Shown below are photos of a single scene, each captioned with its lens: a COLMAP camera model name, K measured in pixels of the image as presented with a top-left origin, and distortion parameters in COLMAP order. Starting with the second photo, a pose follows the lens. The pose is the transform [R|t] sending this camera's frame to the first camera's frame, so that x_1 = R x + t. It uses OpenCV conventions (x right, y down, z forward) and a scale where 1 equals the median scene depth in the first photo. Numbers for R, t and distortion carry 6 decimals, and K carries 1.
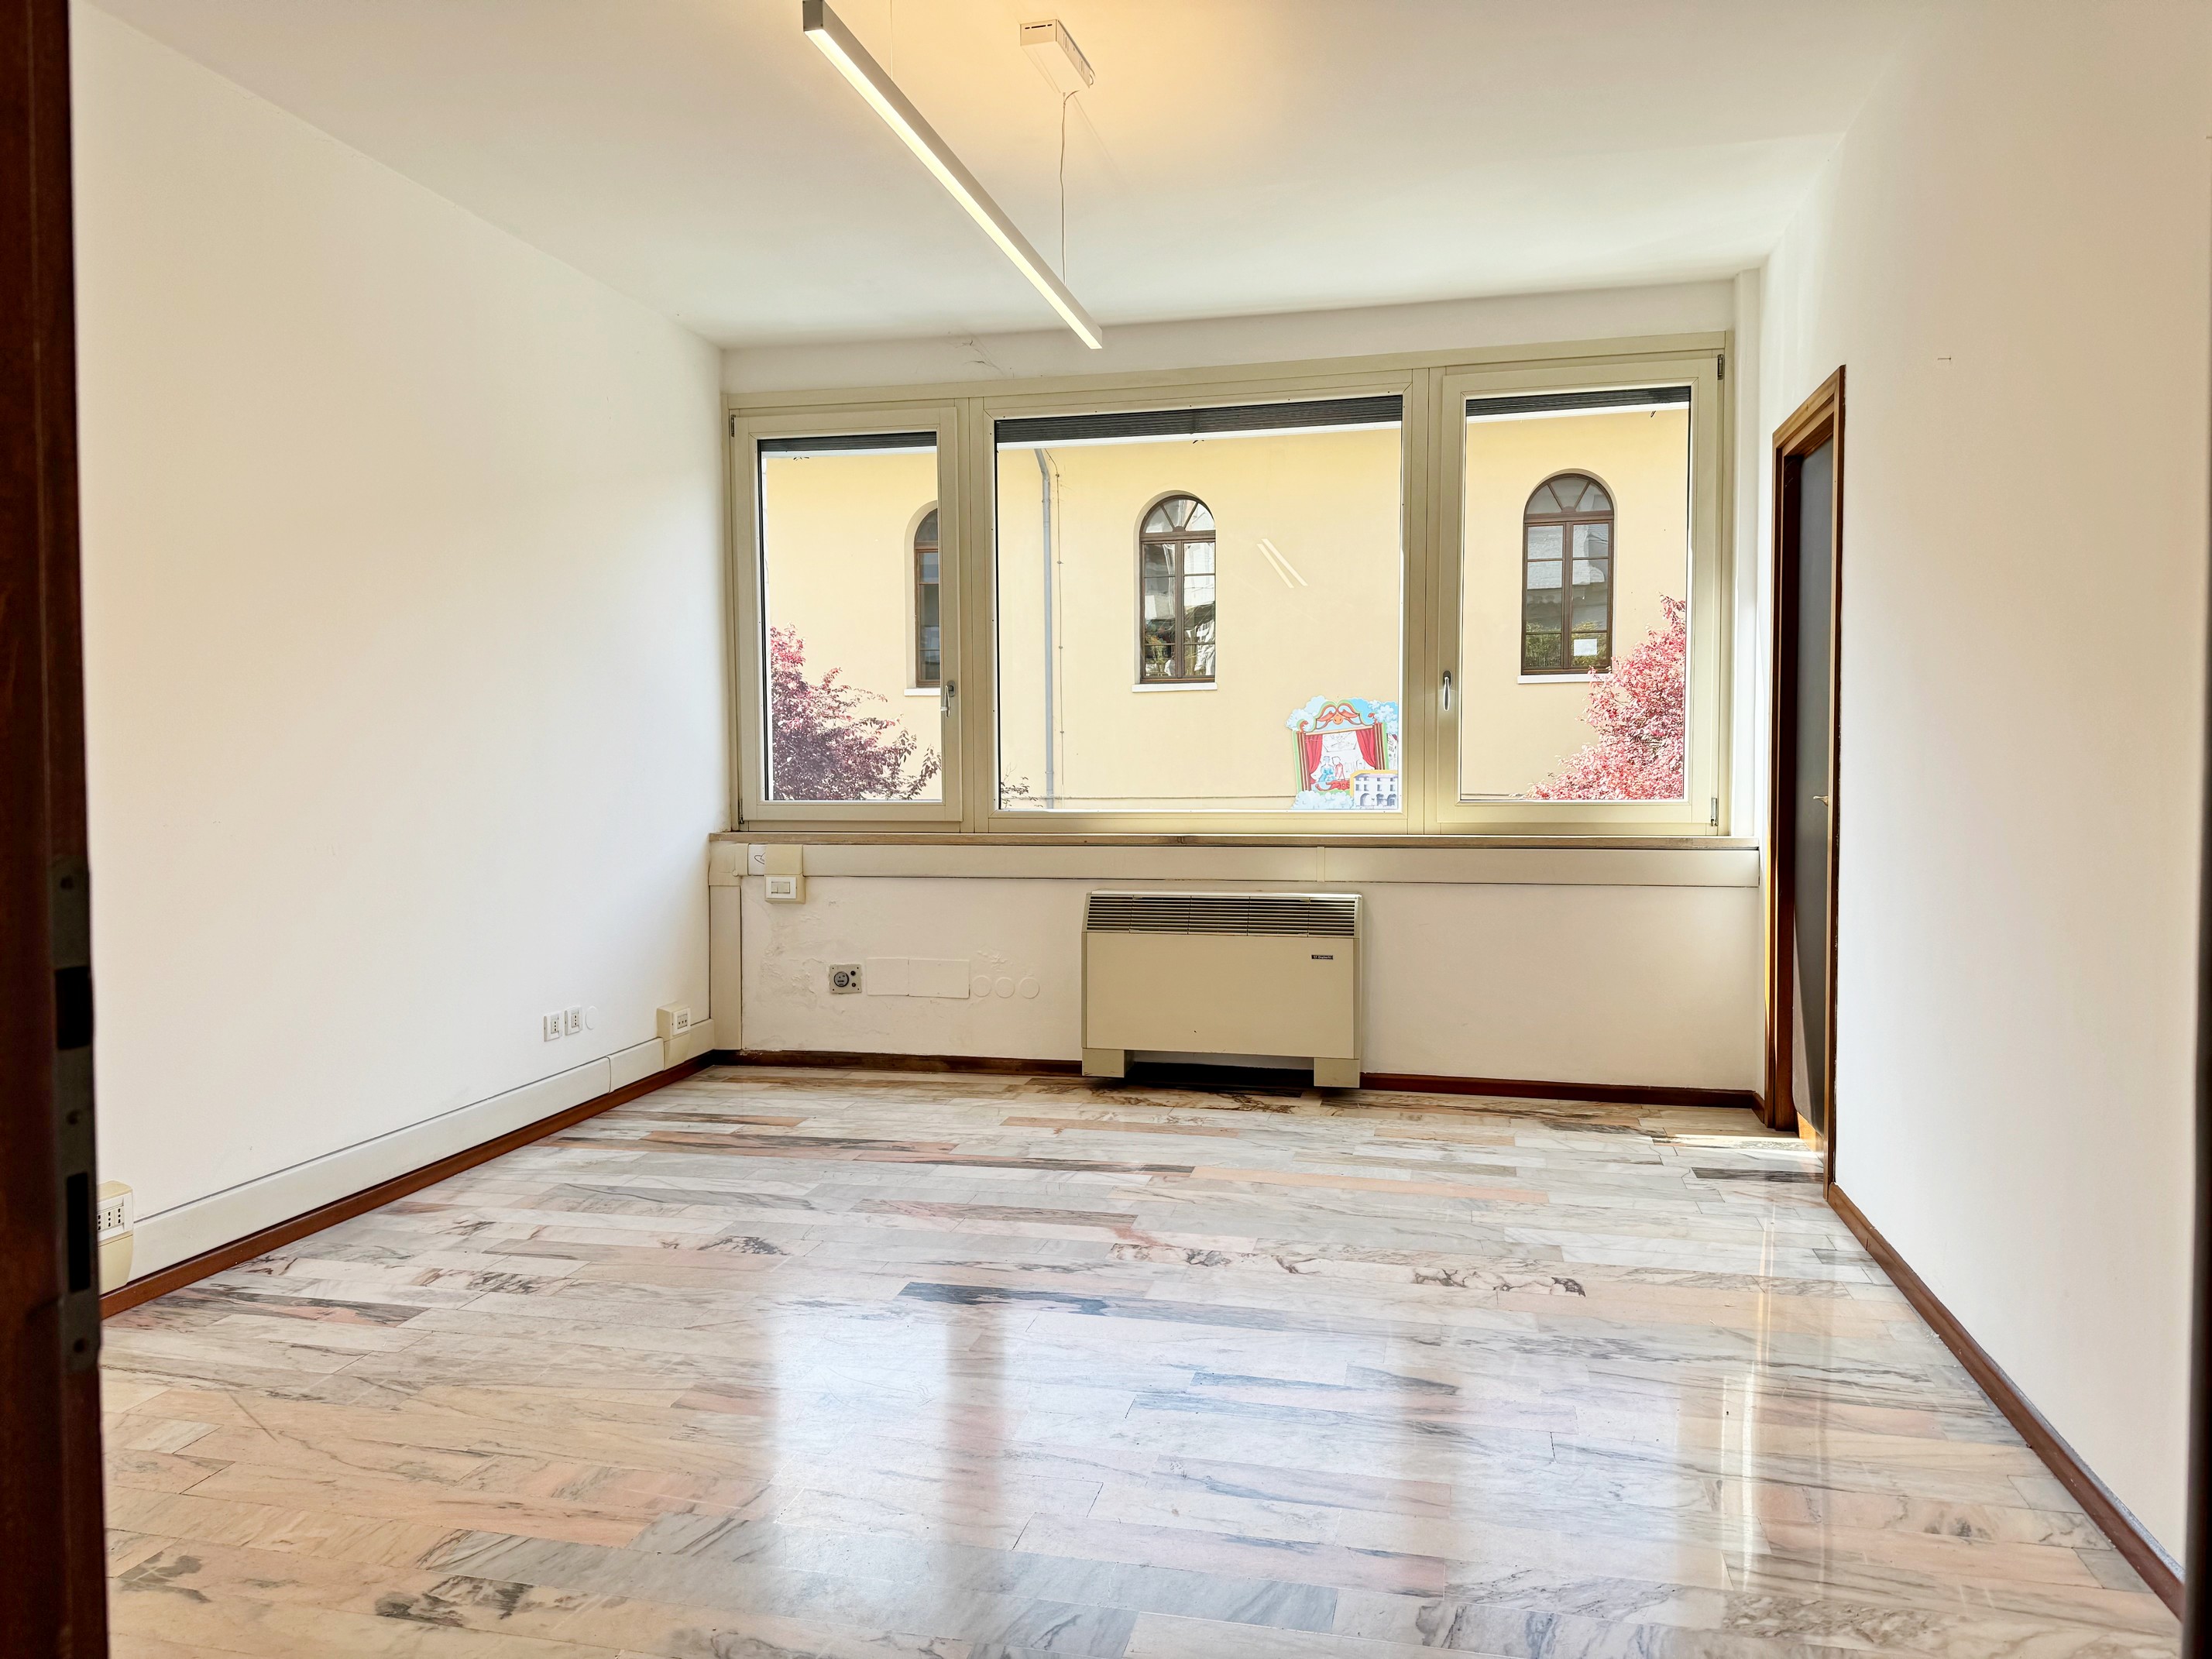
lens RADIAL K [[1548.4, 0, 1103.1], [0, 1548.4, 802.7], [0, 0, 1]] dist [0.090322, -0.121928]
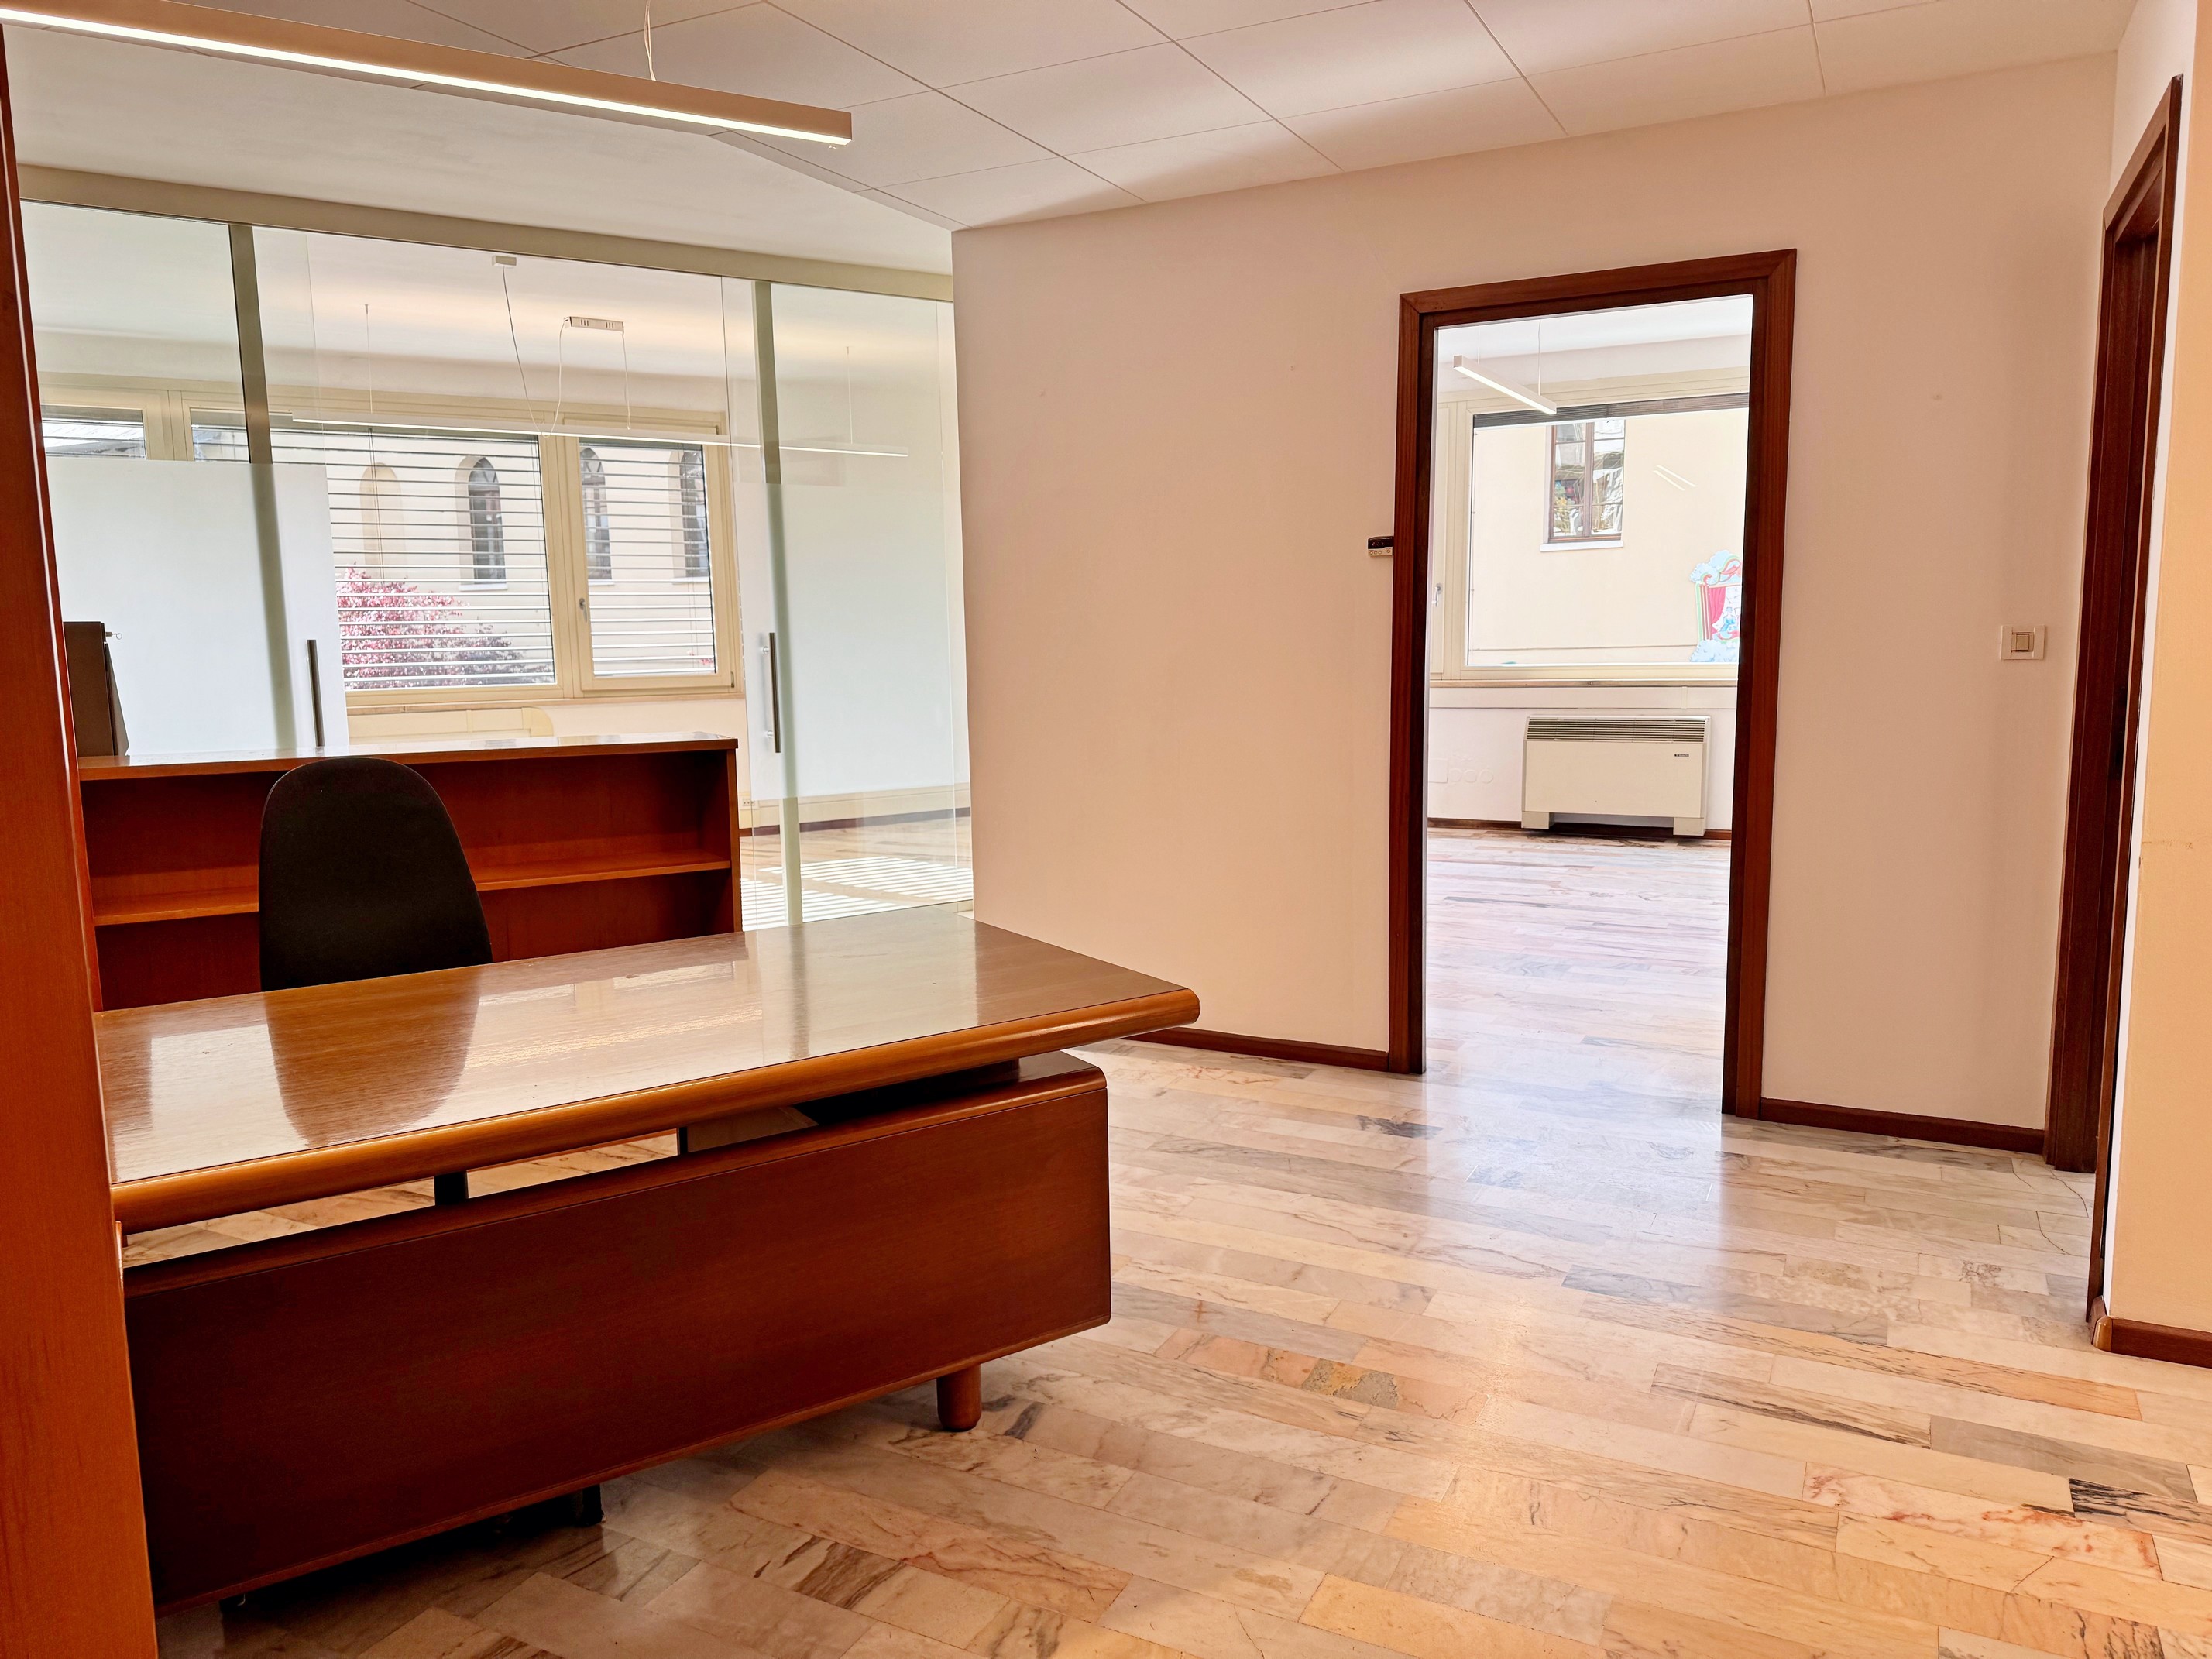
lens RADIAL K [[1550.4, 0, 1106.0], [0, 1550.4, 829.5], [0, 0, 1]] dist [0.094388, -0.000022]
pose [[0.970698, 0.017929, -0.239634, -0.044555], [0.009279, 0.993673, 0.111930, -0.011289], [0.240124, -0.110874, 0.964390, -0.694120]]
